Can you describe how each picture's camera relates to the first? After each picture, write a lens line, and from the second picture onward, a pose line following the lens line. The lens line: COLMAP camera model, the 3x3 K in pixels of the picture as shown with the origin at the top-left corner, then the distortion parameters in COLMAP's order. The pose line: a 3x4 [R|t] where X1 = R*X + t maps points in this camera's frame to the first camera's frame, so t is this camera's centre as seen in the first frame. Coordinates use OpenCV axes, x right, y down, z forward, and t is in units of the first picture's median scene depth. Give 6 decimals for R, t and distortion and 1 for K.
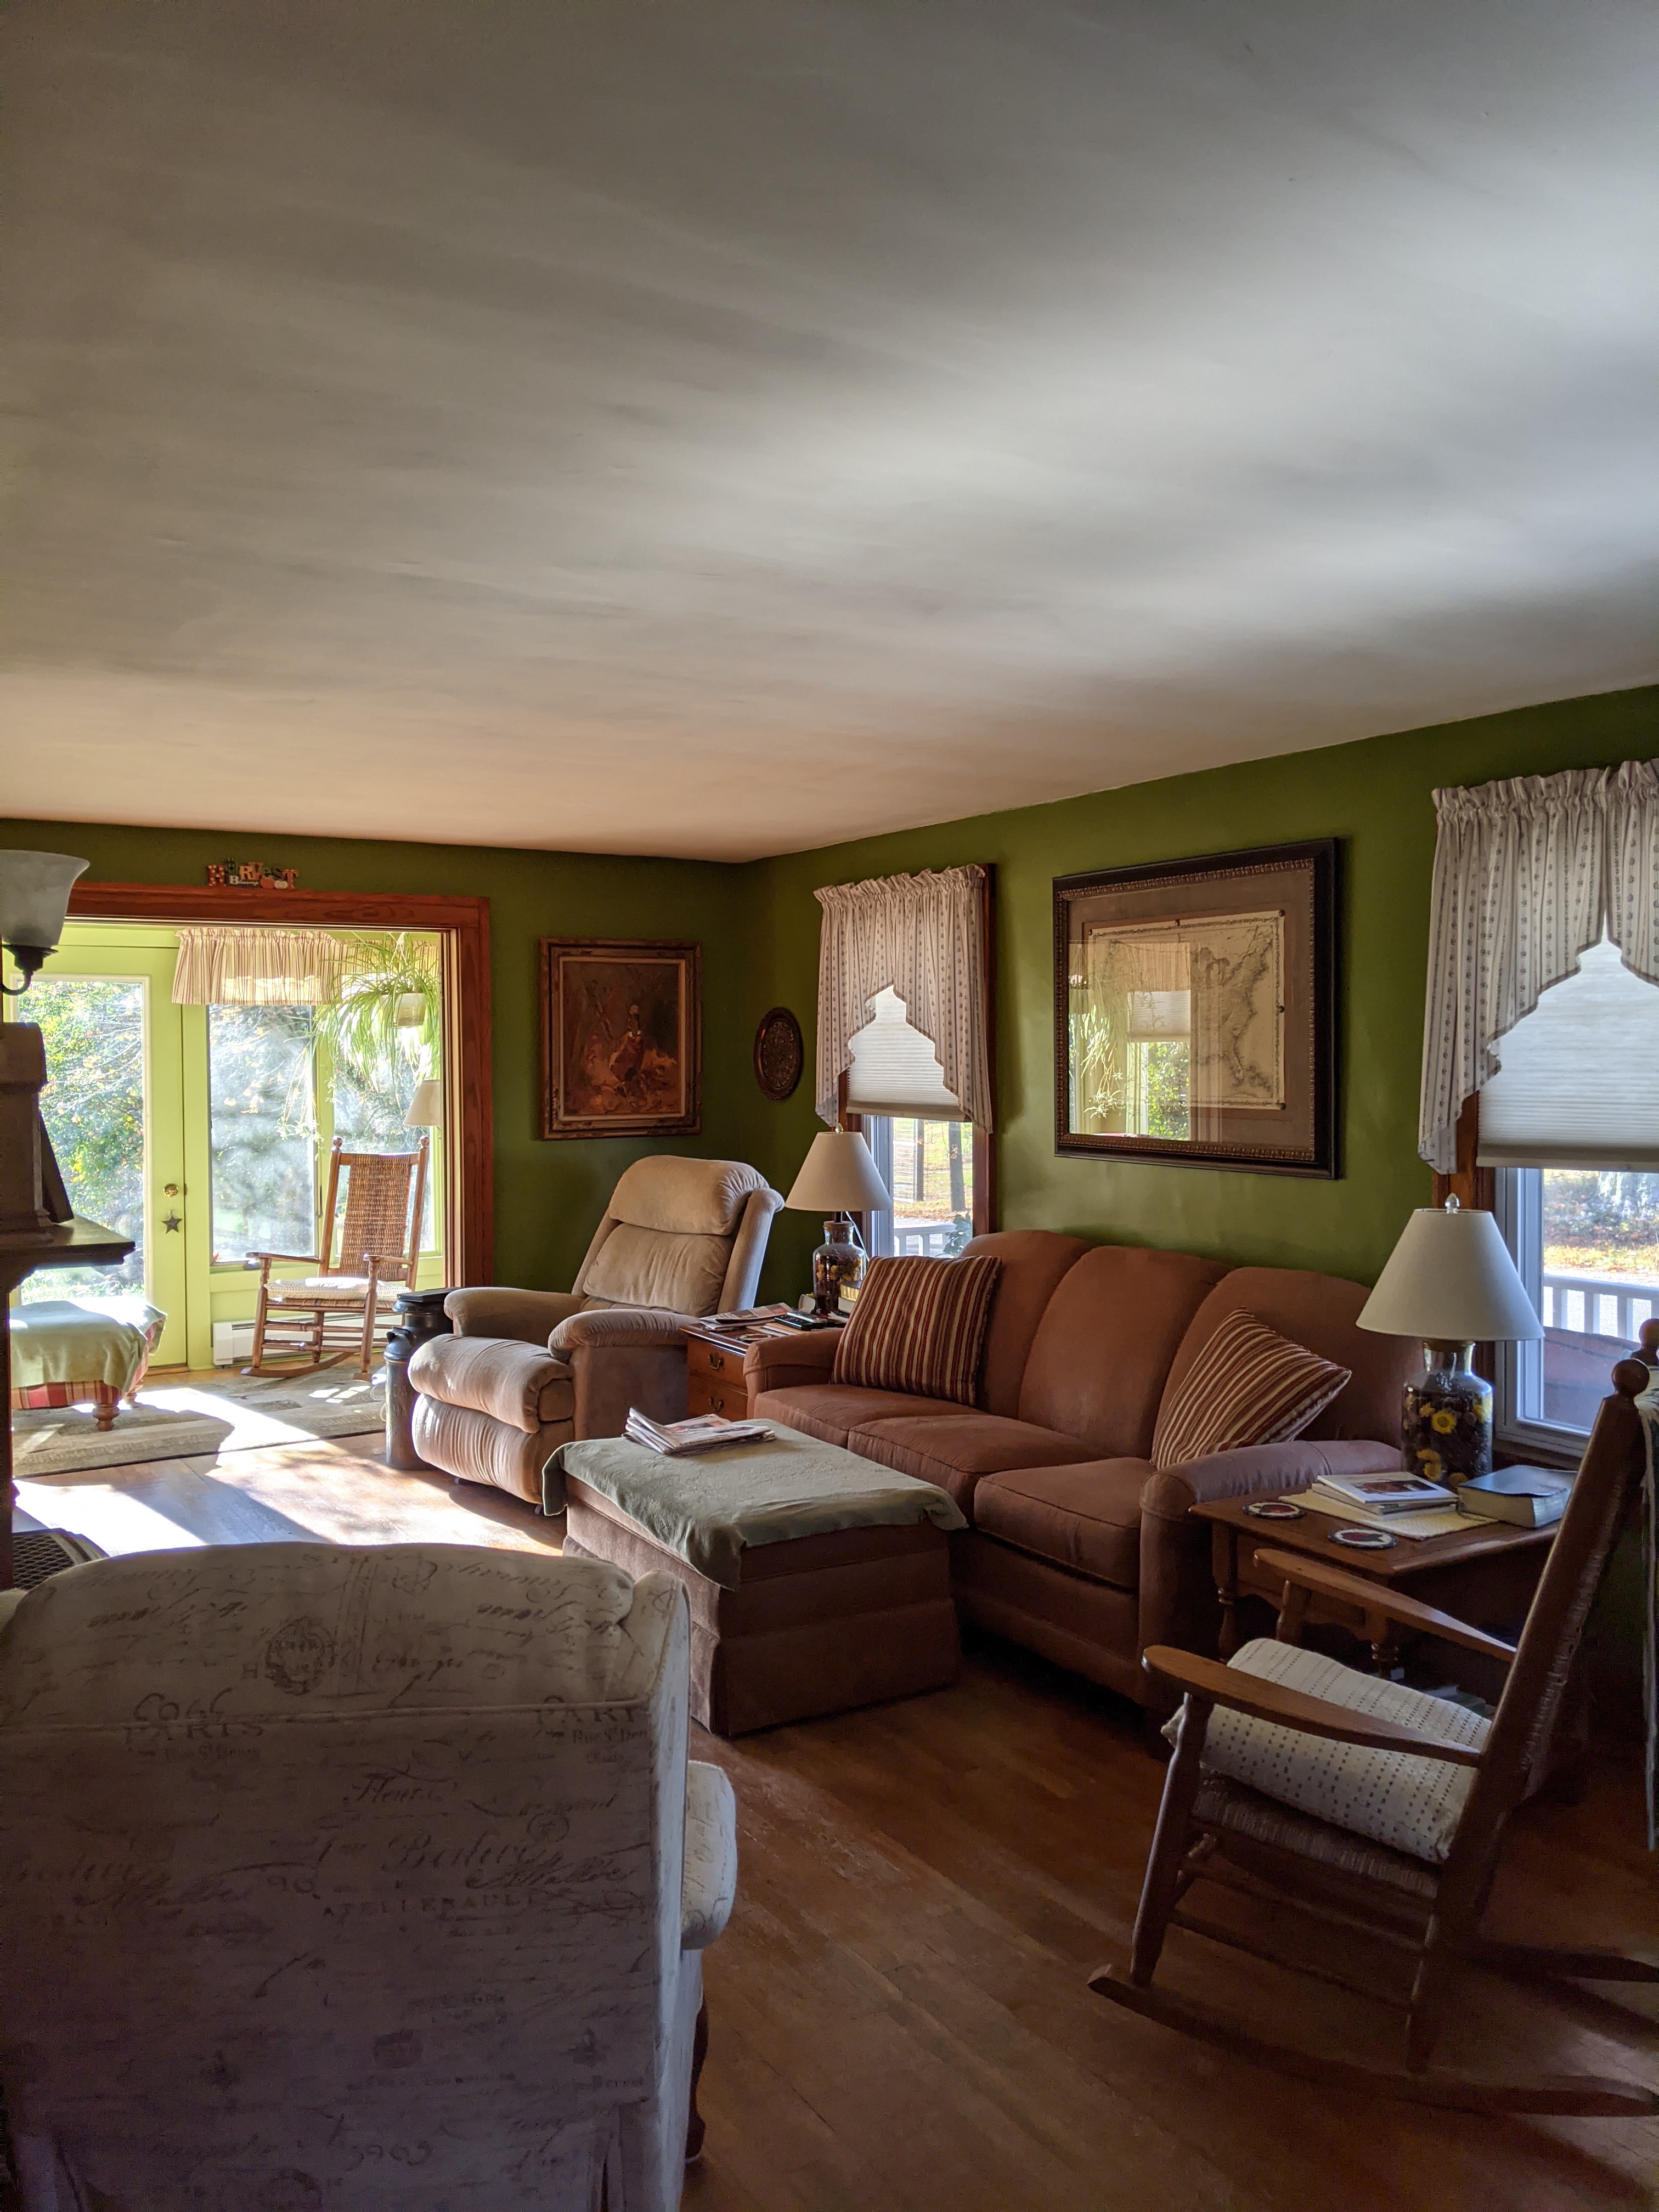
lens RADIAL K [[1752.5, 0, 817.2], [0, 1752.5, 1086.7], [0, 0, 1]] dist [0.076965, -0.070343]
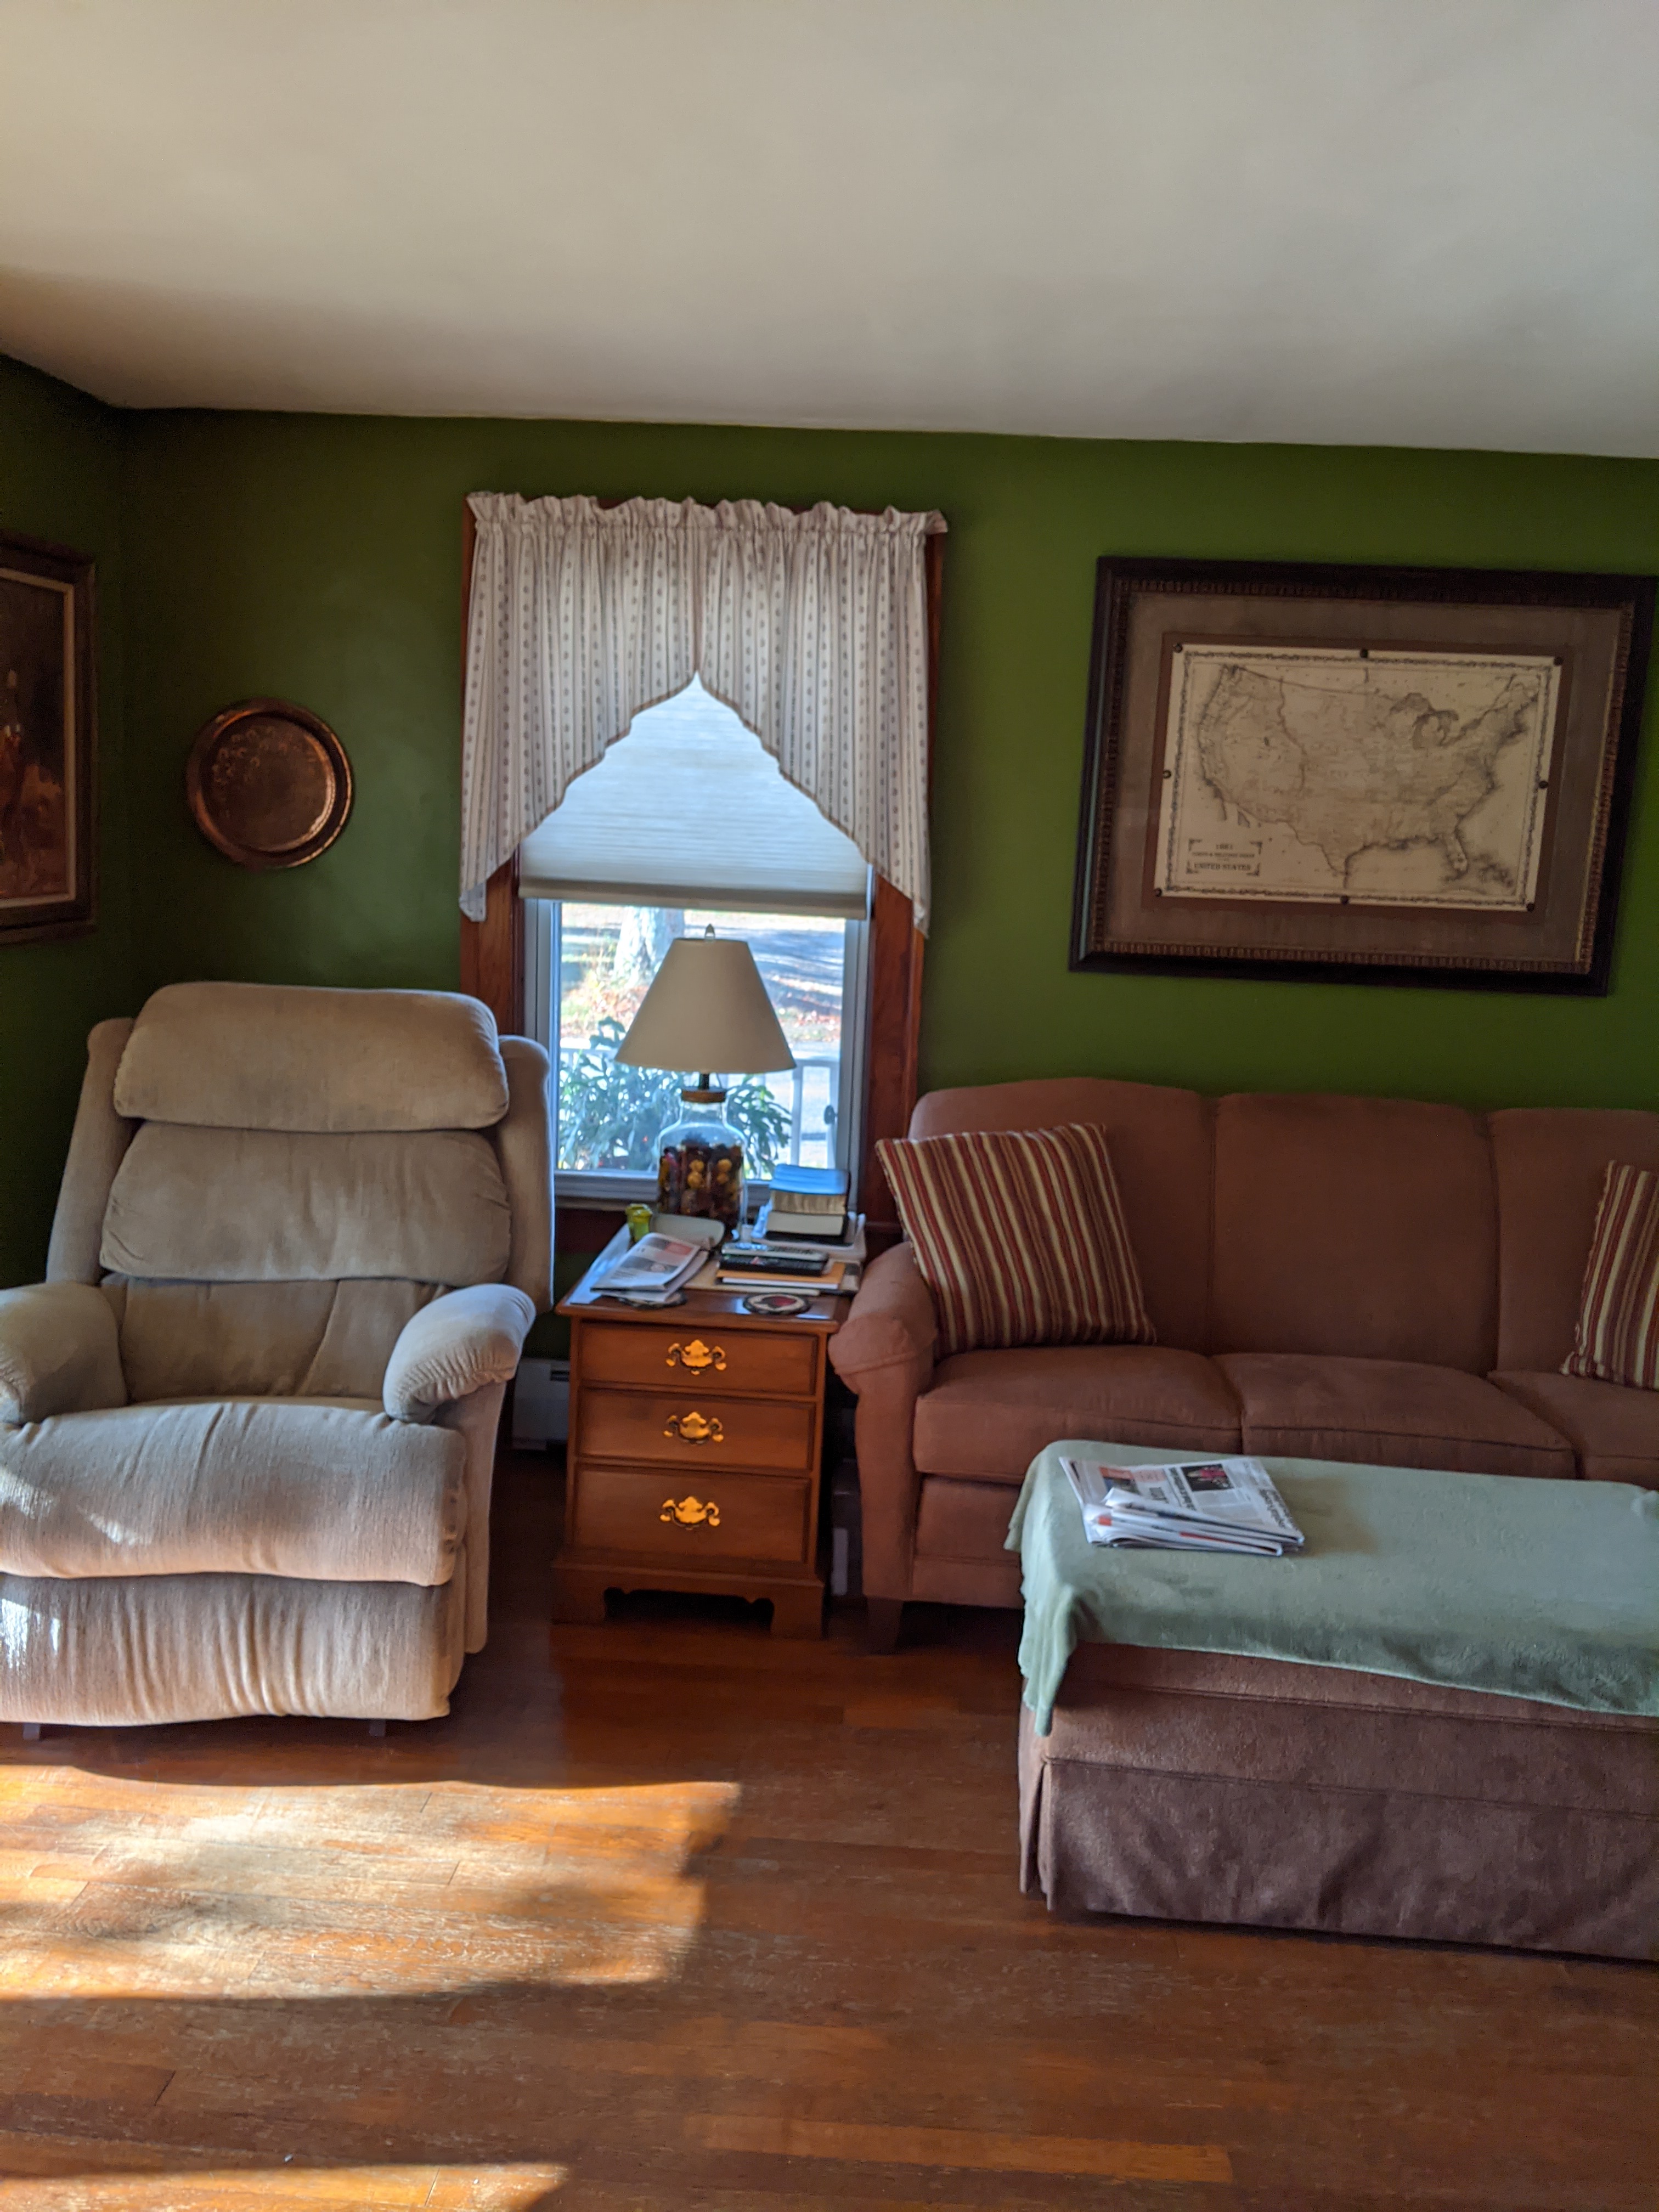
lens RADIAL K [[1752.5, 0, 844.8], [0, 1752.5, 1111.0], [0, 0, 1]] dist [0.076965, -0.070343]
pose [[0.569067, -0.127372, 0.812366, -0.524173], [-0.028984, 0.984210, 0.174618, -0.026403], [-0.821780, -0.122915, 0.556389, 0.707230]]
